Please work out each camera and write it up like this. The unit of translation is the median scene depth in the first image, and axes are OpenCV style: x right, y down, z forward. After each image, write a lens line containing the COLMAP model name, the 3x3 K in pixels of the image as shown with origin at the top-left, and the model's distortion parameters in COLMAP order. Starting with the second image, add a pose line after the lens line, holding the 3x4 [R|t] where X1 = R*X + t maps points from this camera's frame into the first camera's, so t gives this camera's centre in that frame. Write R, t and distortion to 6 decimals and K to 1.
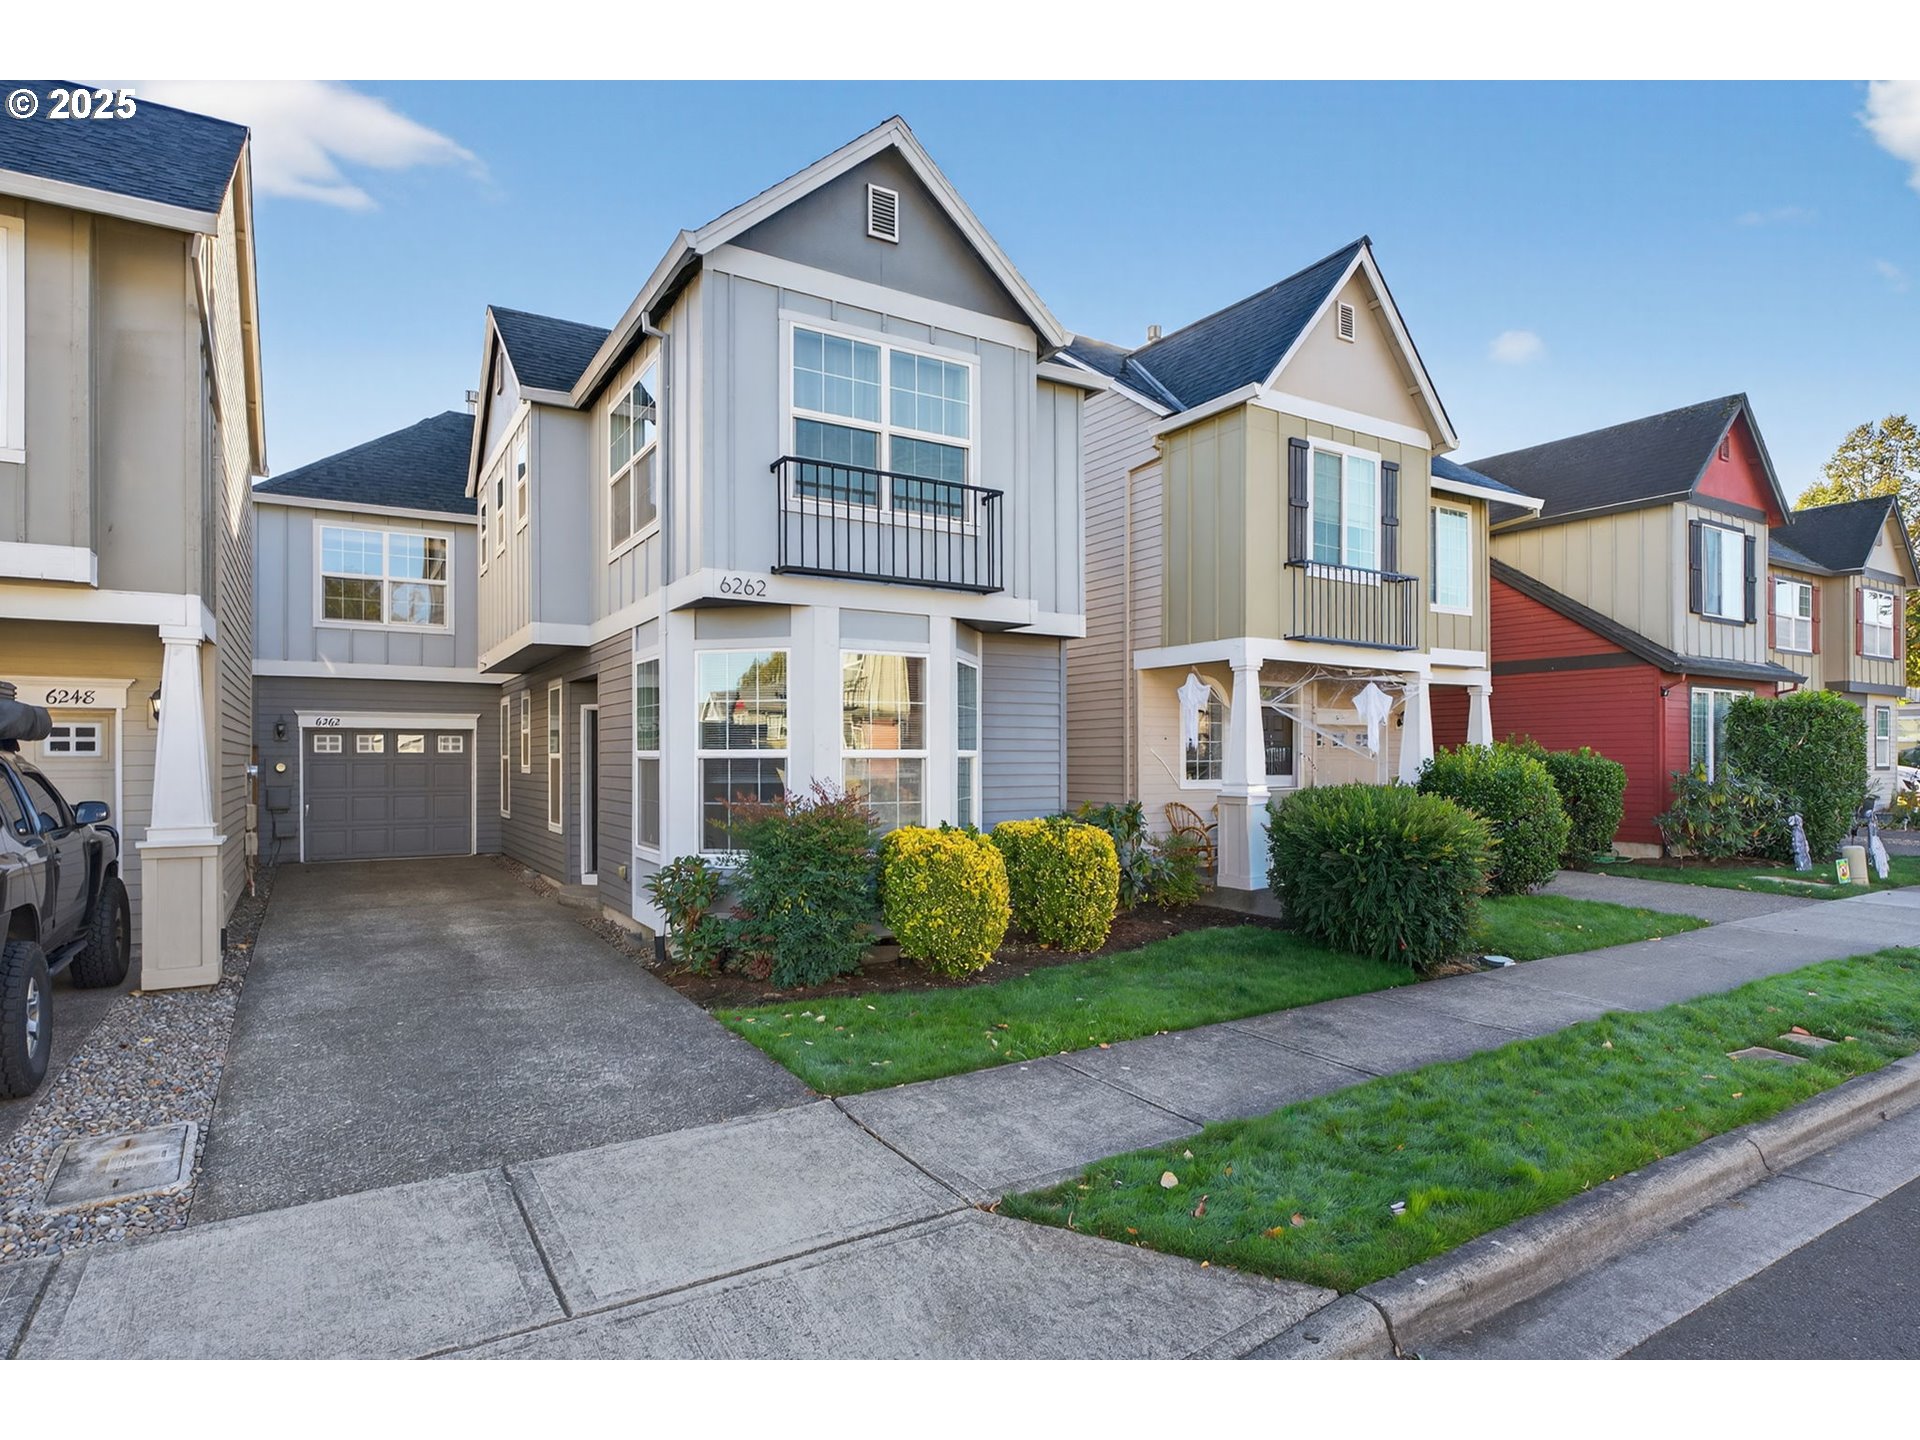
lens RADIAL K [[1030.2, 0, 958.0], [0, 1030.2, 760.6], [0, 0, 1]] dist [0.001252, -0.000186]
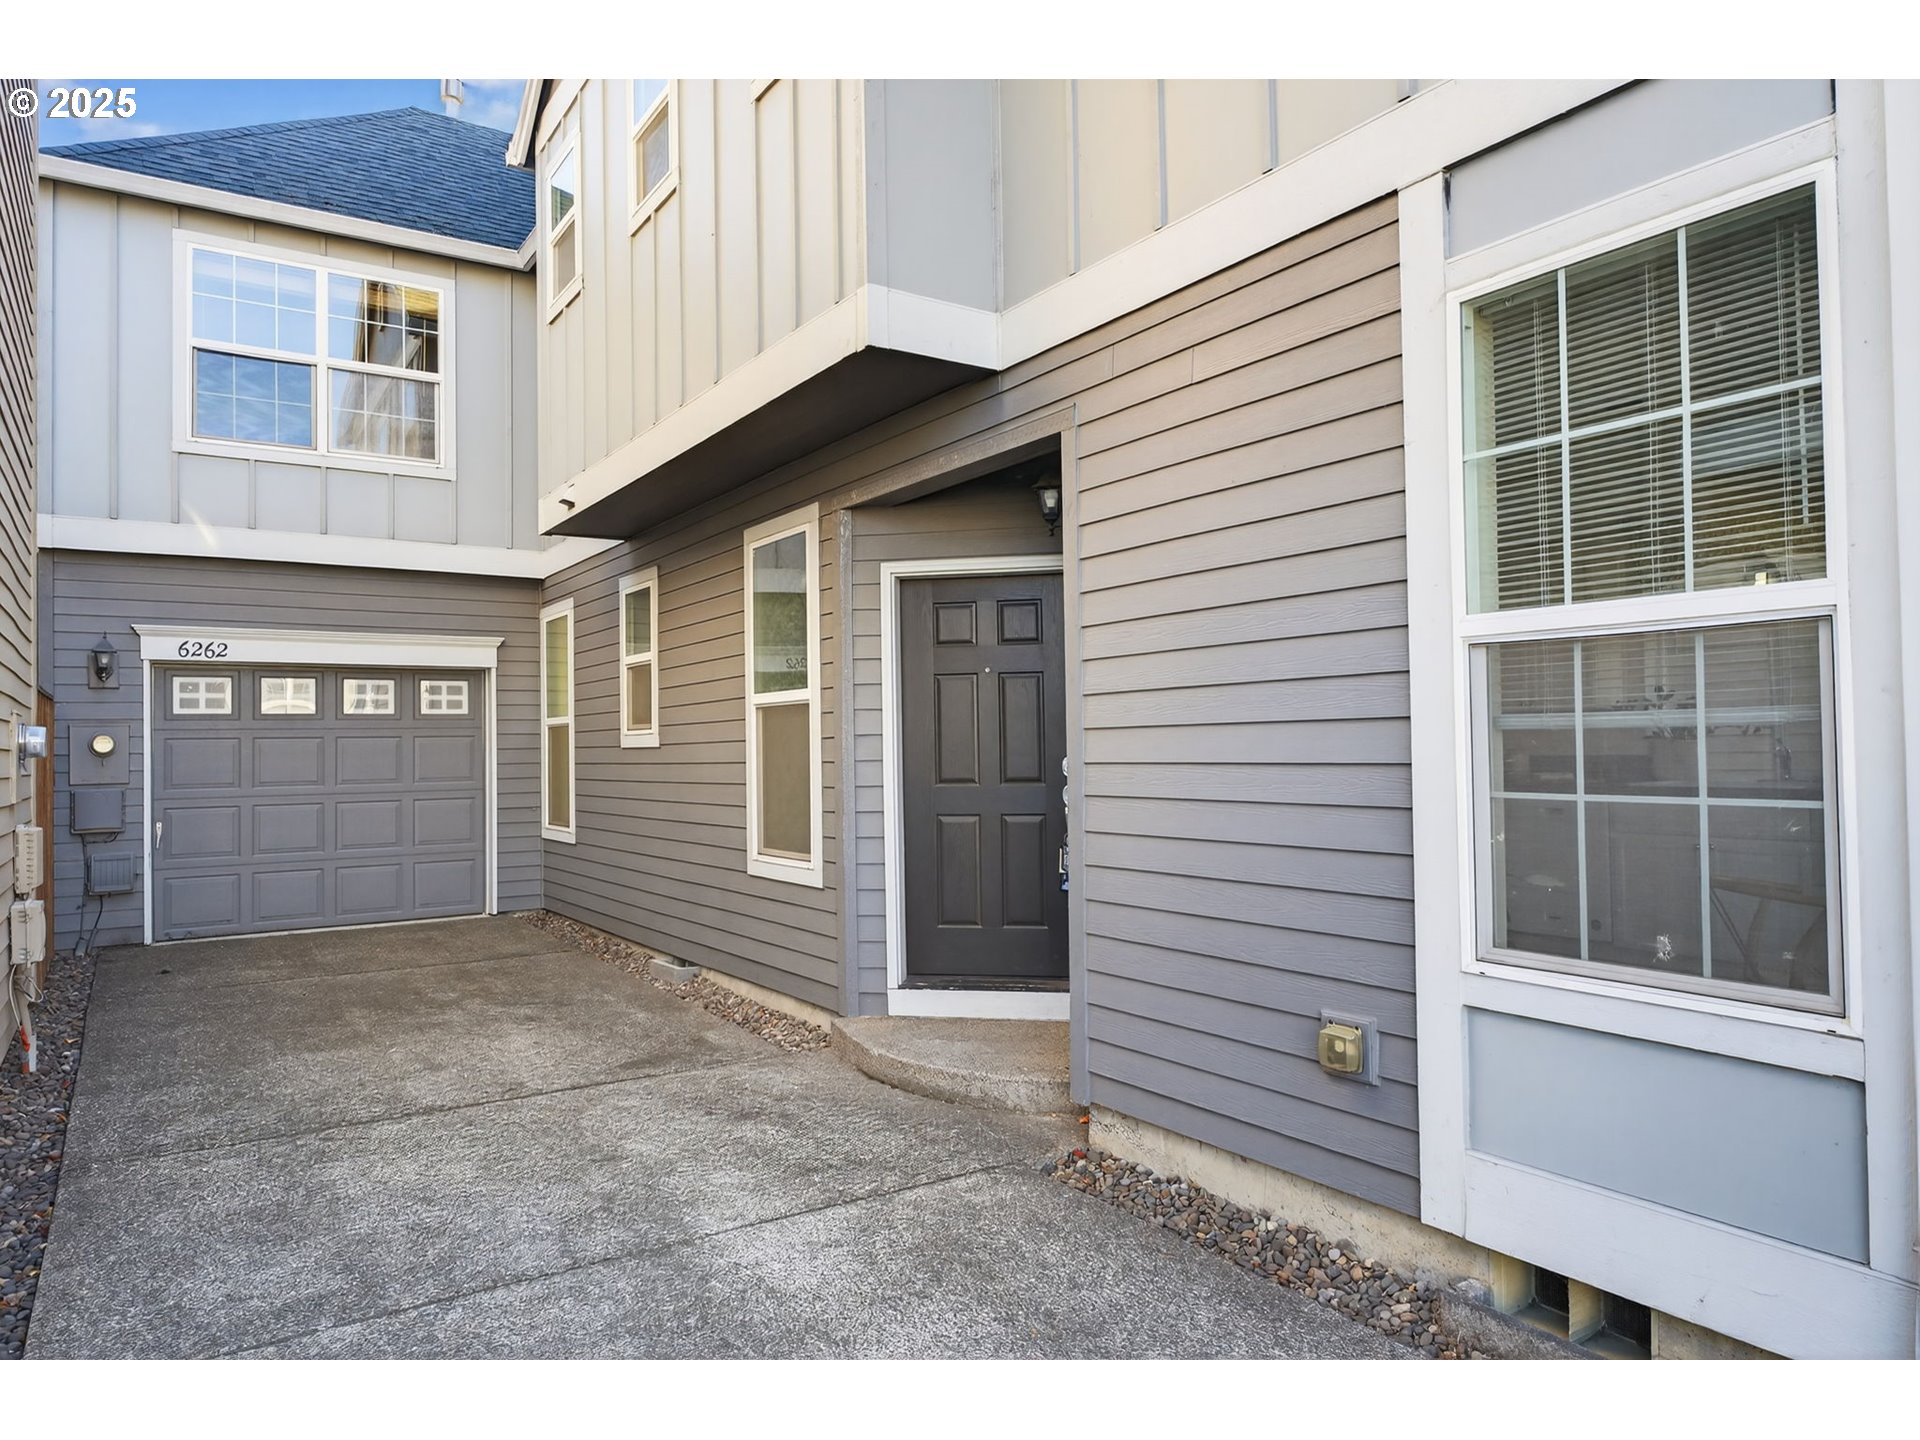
lens RADIAL K [[1205.7, 0, 960.0], [0, 1205.7, 720.0], [0, 0, 1]] dist [-0.003661, 0.000645]
pose [[0.998979, -0.013041, 0.043265, -0.282950], [0.014145, 0.999580, -0.025311, 0.014684], [-0.042916, 0.025897, 0.998743, 0.423895]]
